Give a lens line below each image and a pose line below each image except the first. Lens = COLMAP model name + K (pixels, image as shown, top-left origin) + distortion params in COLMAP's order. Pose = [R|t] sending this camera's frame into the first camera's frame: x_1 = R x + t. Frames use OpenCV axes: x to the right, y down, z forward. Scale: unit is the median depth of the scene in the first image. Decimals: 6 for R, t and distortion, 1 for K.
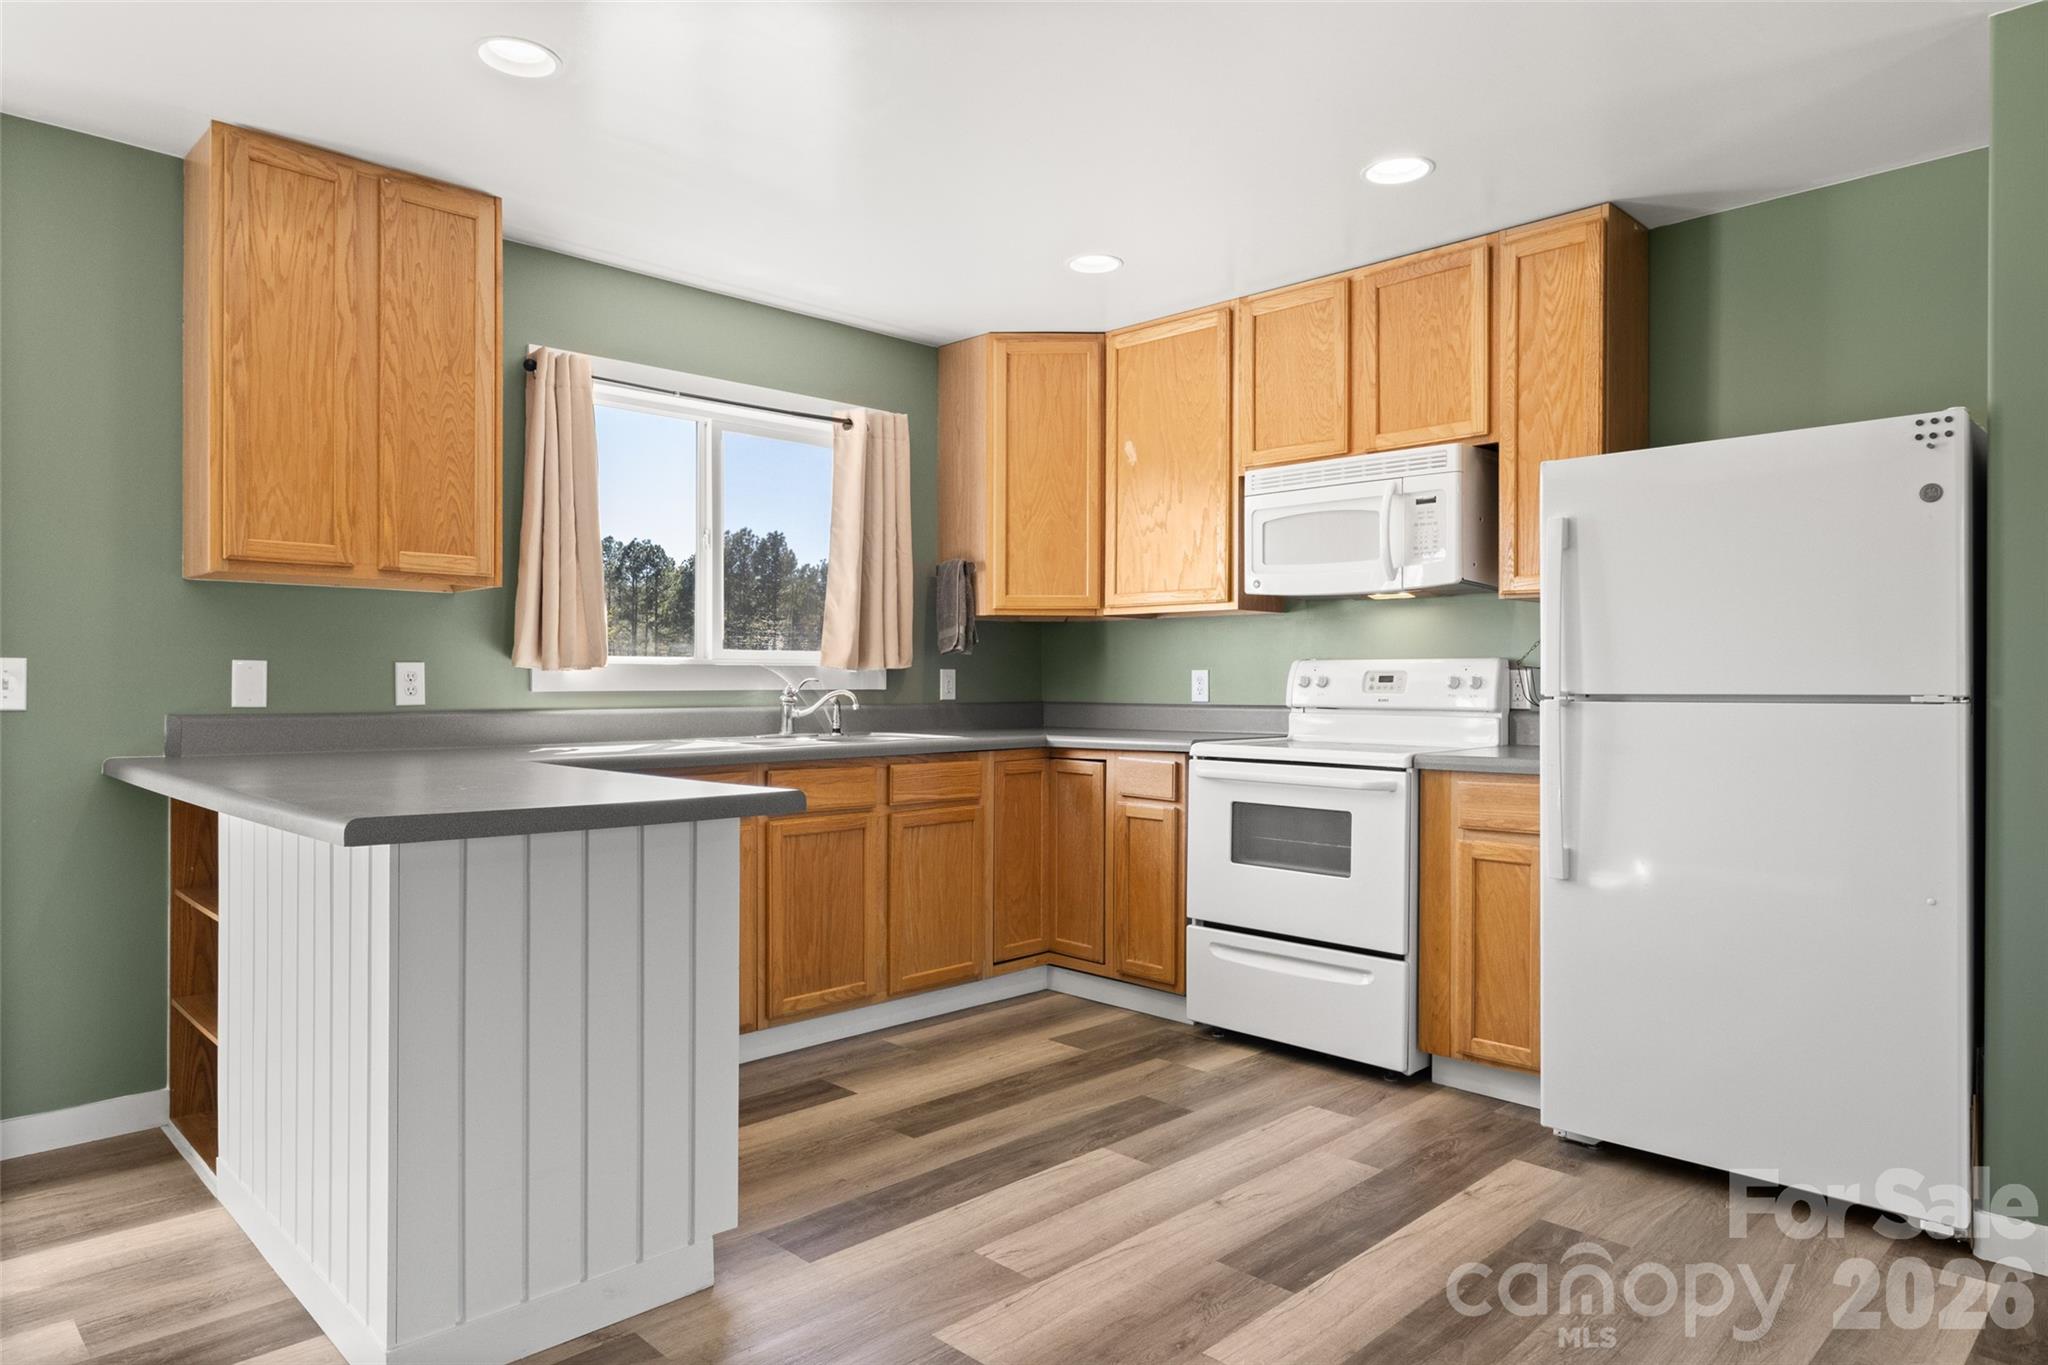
lens RADIAL K [[1241.3, 0, 1022.8], [0, 1241.3, 680.2], [0, 0, 1]] dist [0.008814, 0.000532]
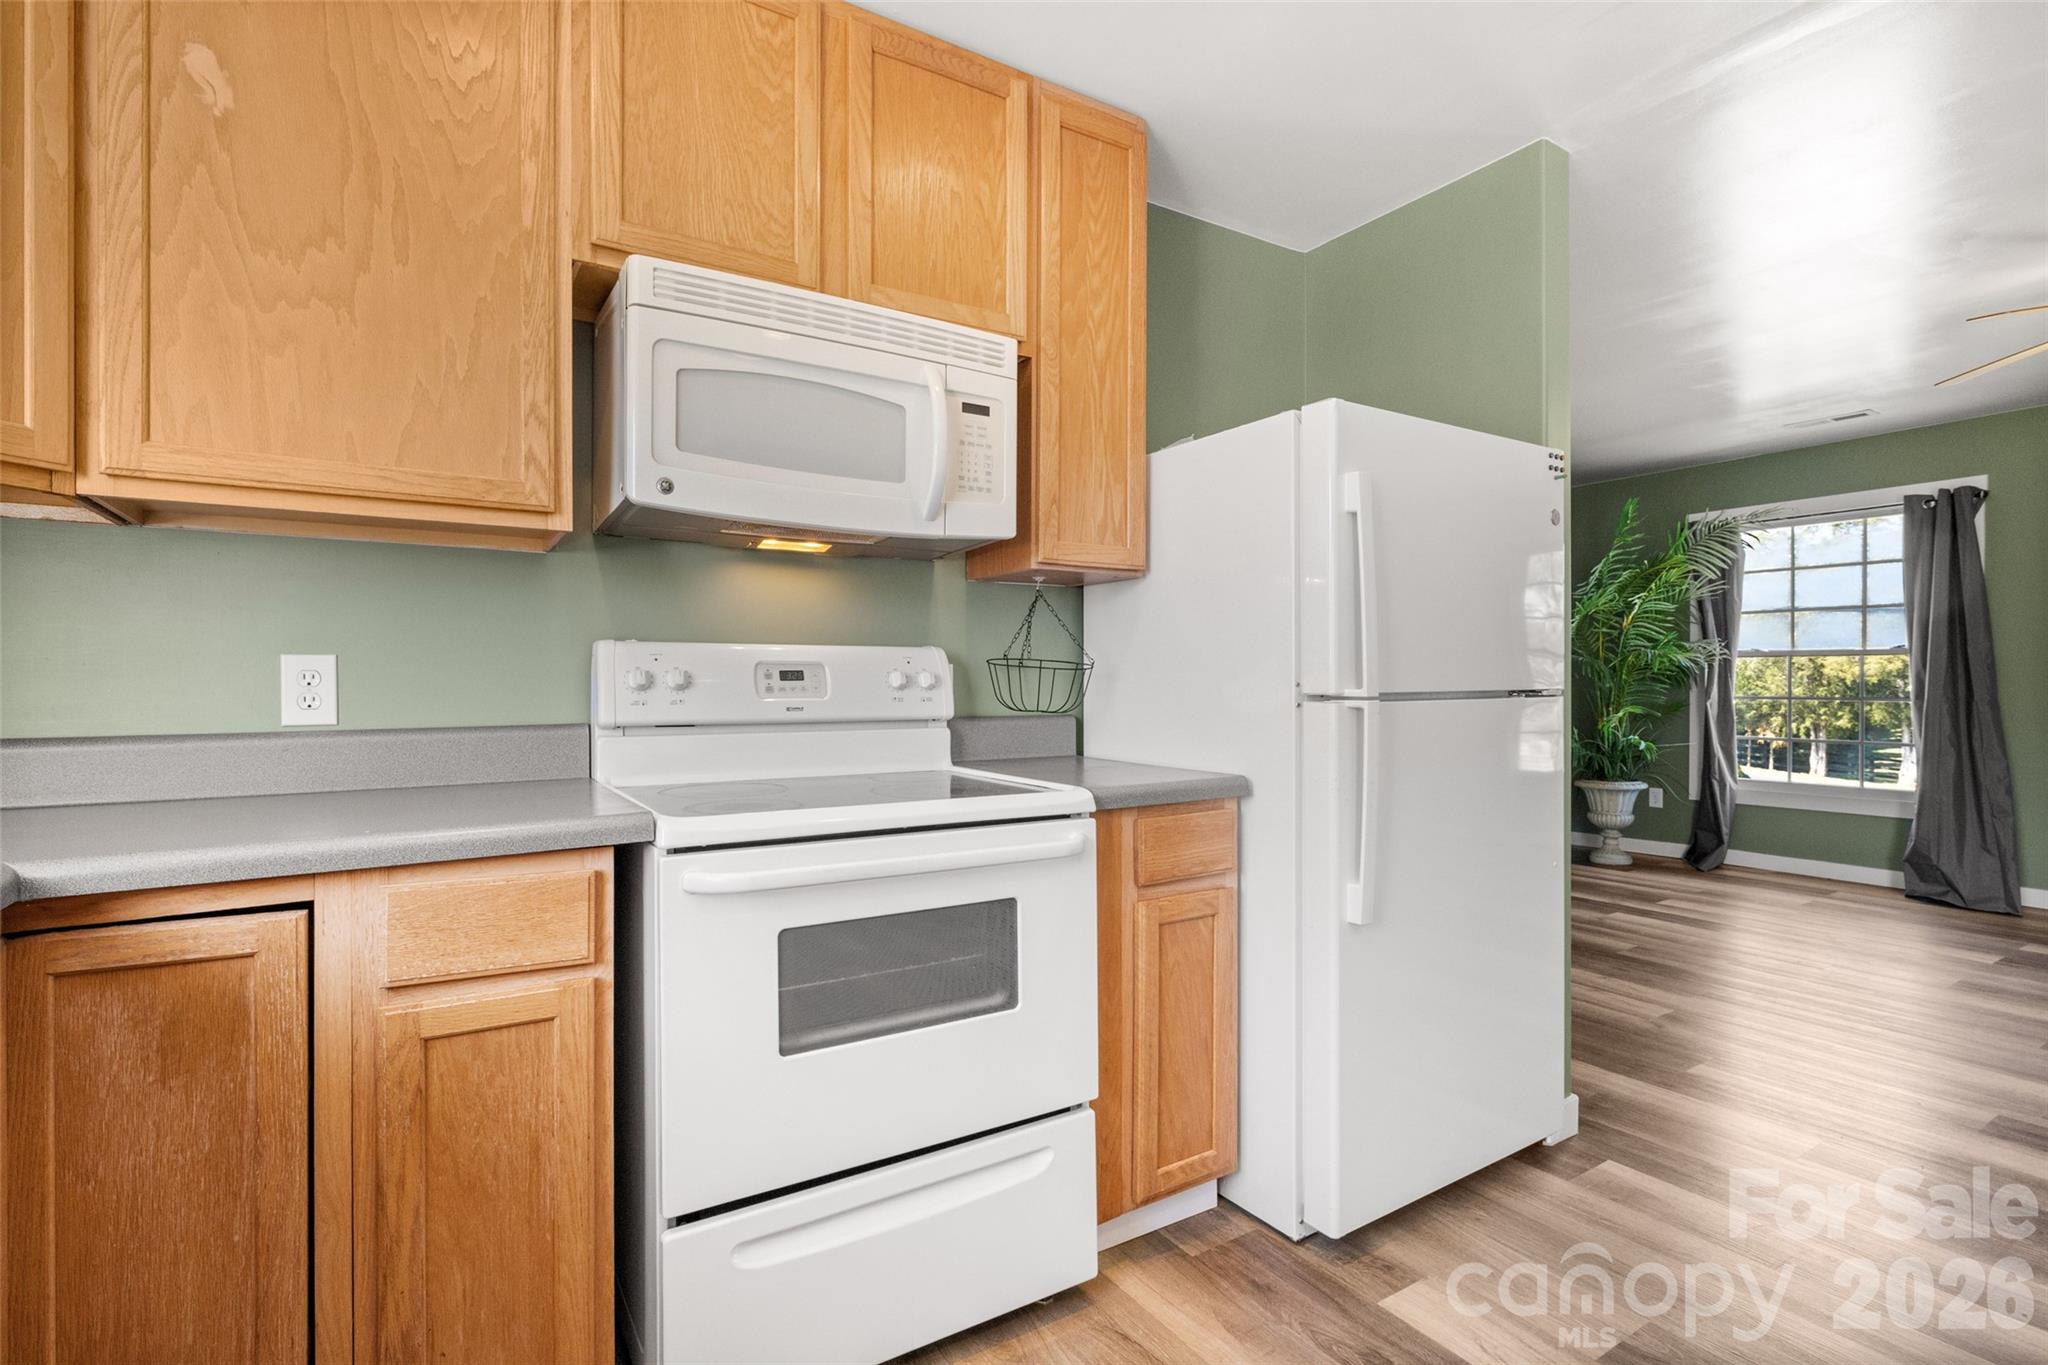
lens RADIAL K [[964.2, 0, 1021.5], [0, 964.2, 687.5], [0, 0, 1]] dist [-0.004667, 0.001057]
pose [[0.225518, -0.010294, 0.974185, -0.166519], [0.000321, 0.999945, 0.010492, 0.000177], [-0.974239, -0.002054, 0.225509, 0.795328]]
